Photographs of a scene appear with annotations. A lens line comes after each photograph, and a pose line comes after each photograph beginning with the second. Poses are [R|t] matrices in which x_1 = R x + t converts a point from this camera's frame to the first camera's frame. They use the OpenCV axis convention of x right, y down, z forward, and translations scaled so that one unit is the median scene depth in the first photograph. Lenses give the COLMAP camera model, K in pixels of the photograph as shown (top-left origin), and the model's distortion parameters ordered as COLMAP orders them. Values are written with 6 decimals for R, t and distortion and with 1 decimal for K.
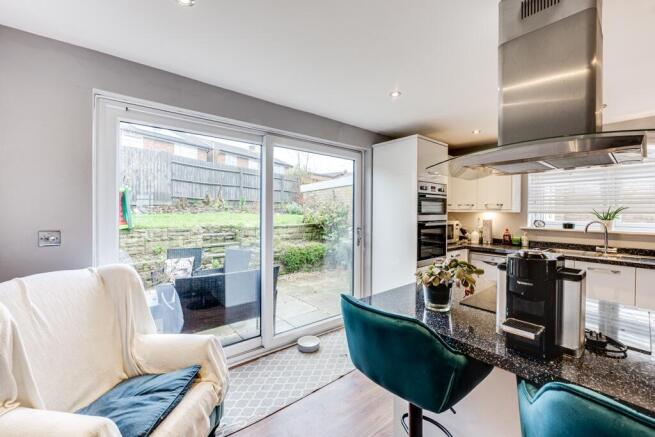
lens RADIAL K [[268.5, 0, 328.1], [0, 268.5, 211.8], [0, 0, 1]] dist [0.013907, 0.000109]
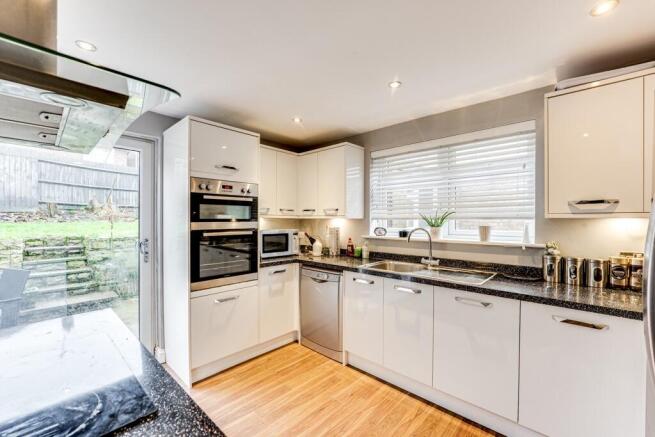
lens RADIAL K [[270.2, 0, 329.0], [0, 270.2, 221.8], [0, 0, 1]] dist [0.000209, 0.000113]
pose [[0.993544, -0.005152, 0.113328, 0.519721], [0.004285, 0.999960, 0.007889, 0.004942], [-0.113364, -0.007352, 0.993526, 0.164279]]
